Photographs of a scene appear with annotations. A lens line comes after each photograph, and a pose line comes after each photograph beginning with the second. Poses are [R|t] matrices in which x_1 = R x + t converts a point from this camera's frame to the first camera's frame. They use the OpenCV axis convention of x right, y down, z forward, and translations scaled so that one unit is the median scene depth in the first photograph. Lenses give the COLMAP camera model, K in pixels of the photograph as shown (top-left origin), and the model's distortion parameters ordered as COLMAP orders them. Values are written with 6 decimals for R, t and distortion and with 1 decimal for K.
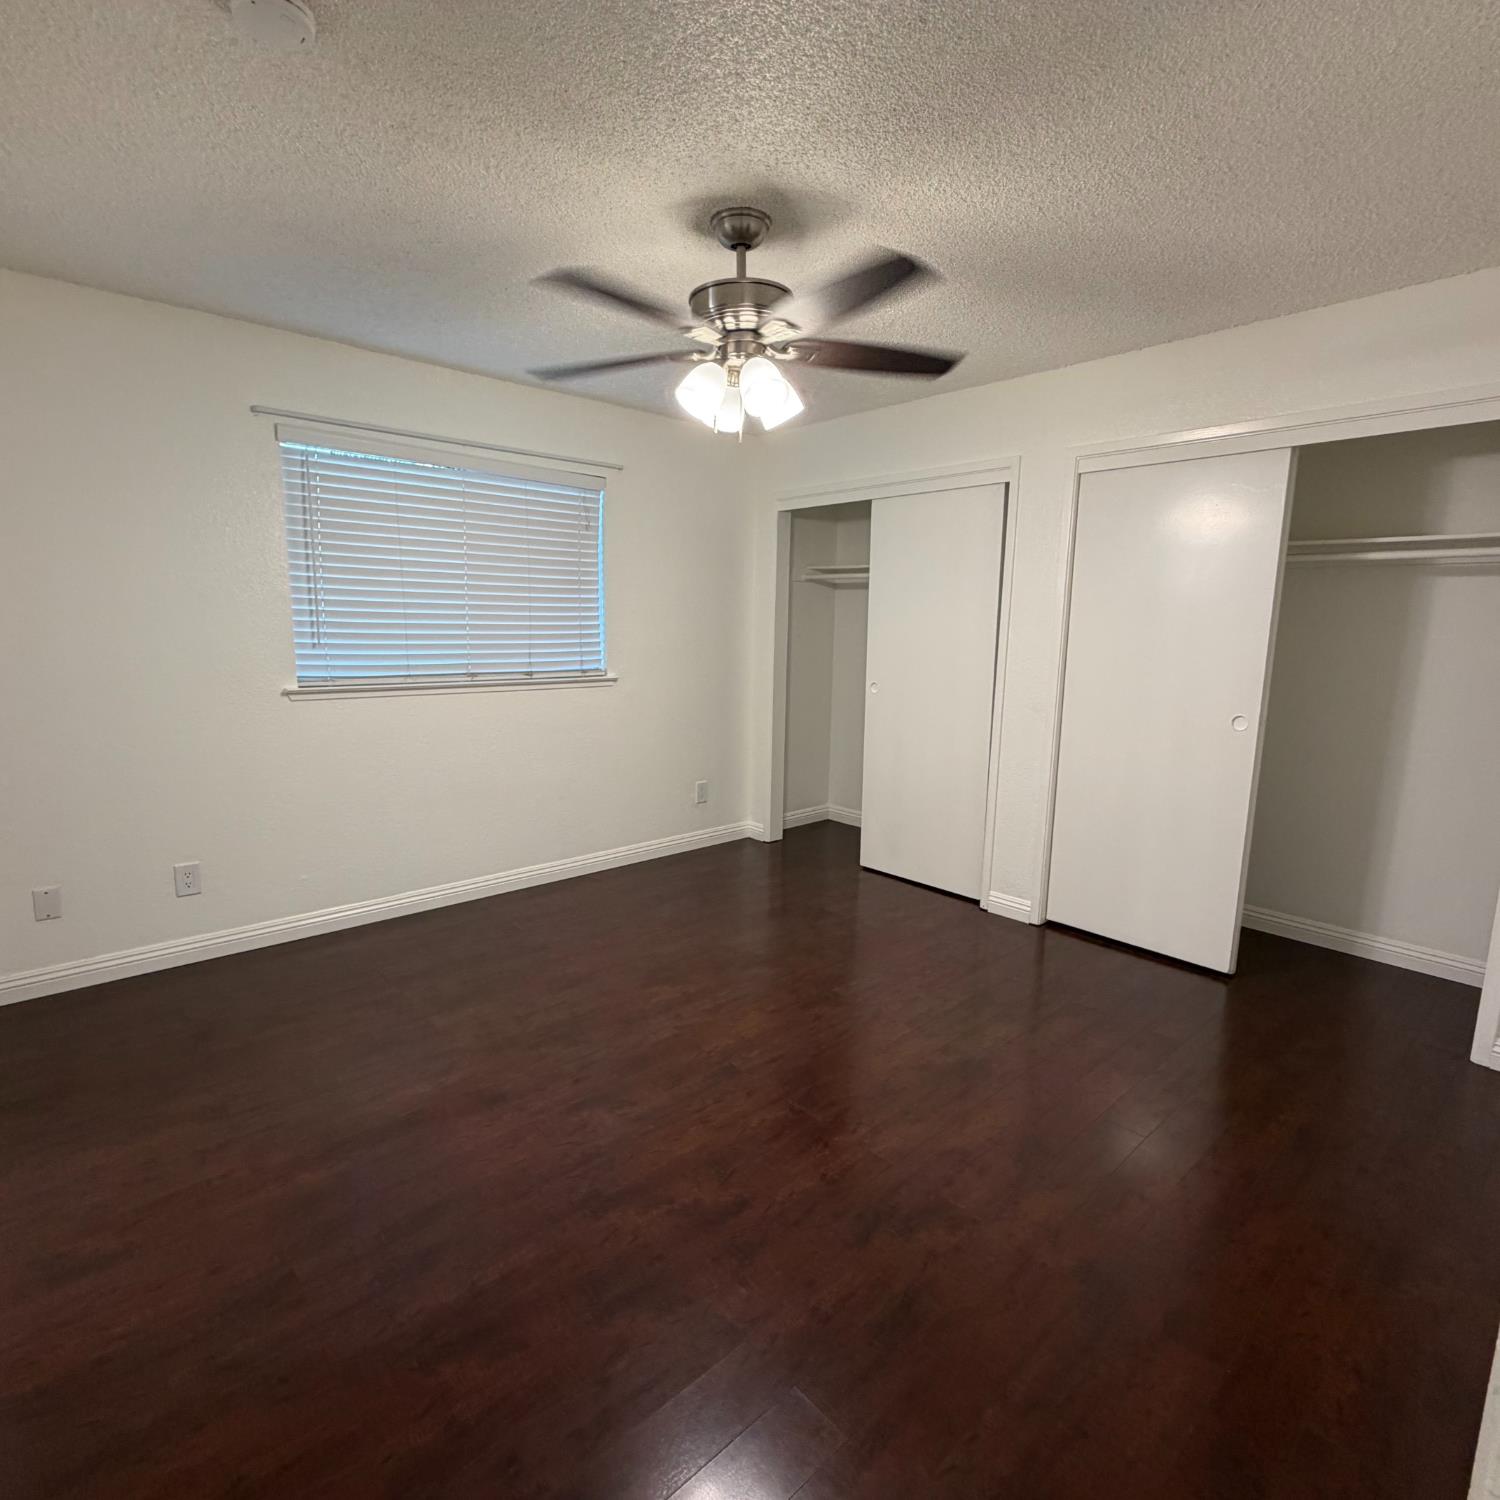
lens RADIAL K [[817.4, 0, 746.7], [0, 817.4, 751.7], [0, 0, 1]] dist [0.008182, -0.000640]
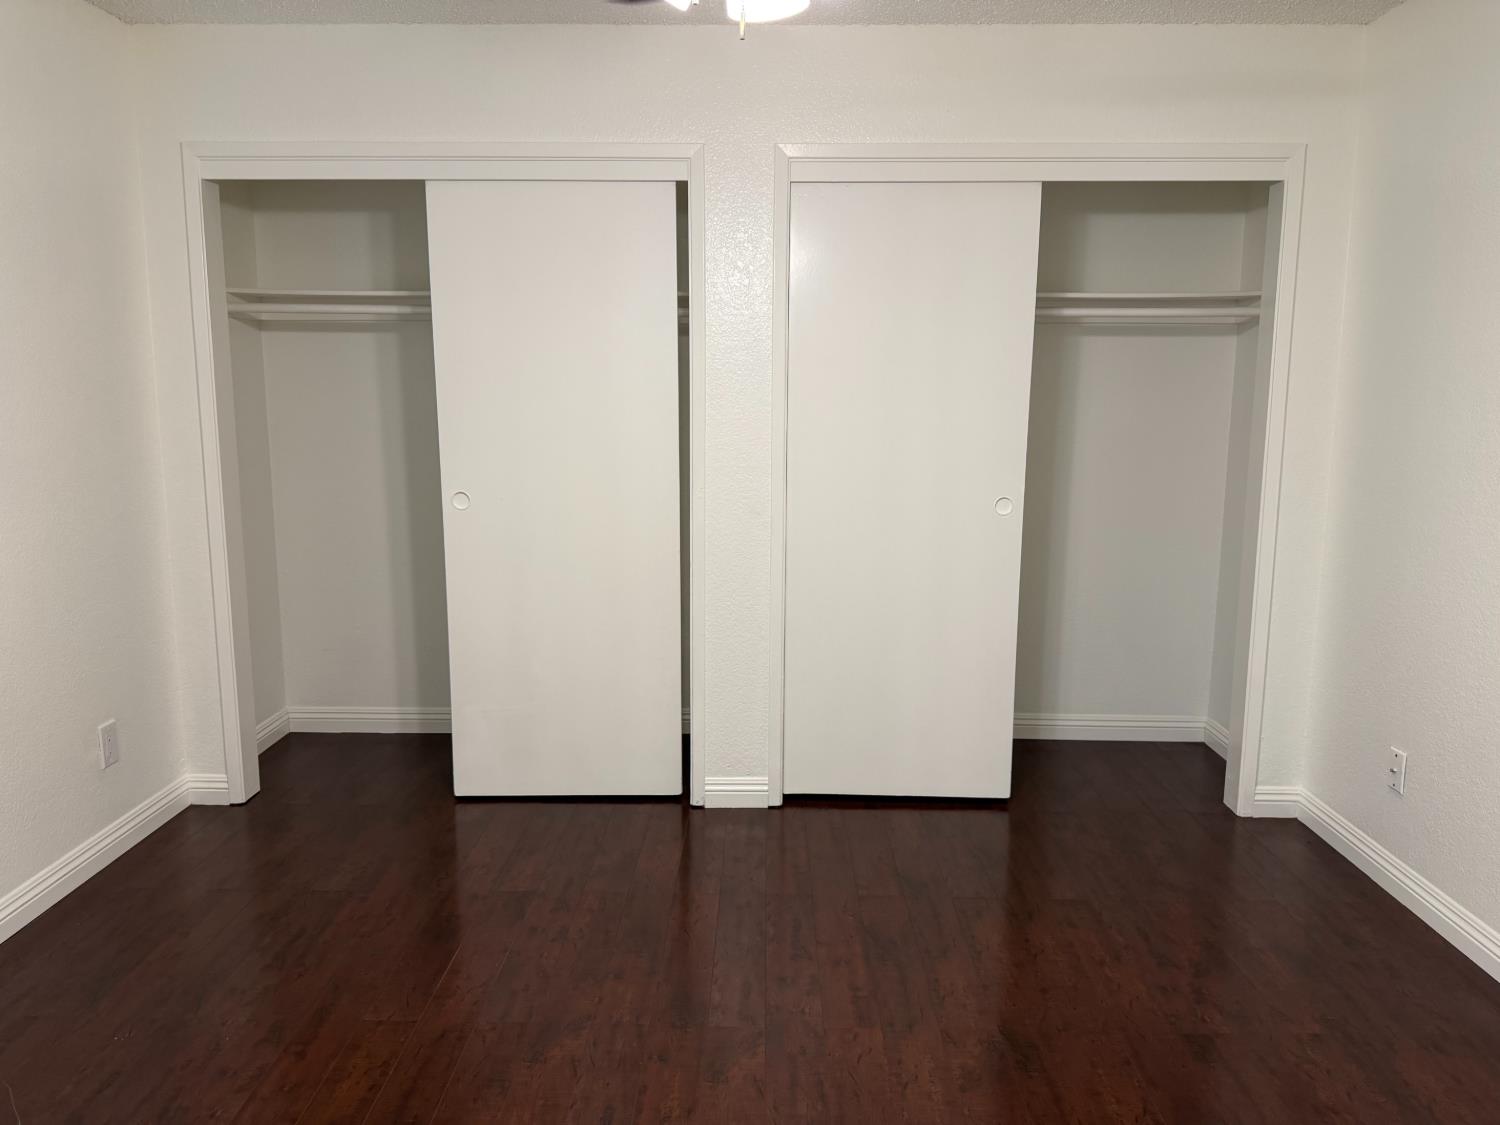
lens RADIAL K [[1066.2, 0, 751.4], [0, 1066.2, 556.8], [0, 0, 1]] dist [0.056934, -0.032766]
pose [[0.680240, -0.126488, 0.721994, -0.308819], [0.123903, 0.990666, 0.056821, -0.061985], [-0.722442, 0.050805, 0.689563, 0.346747]]
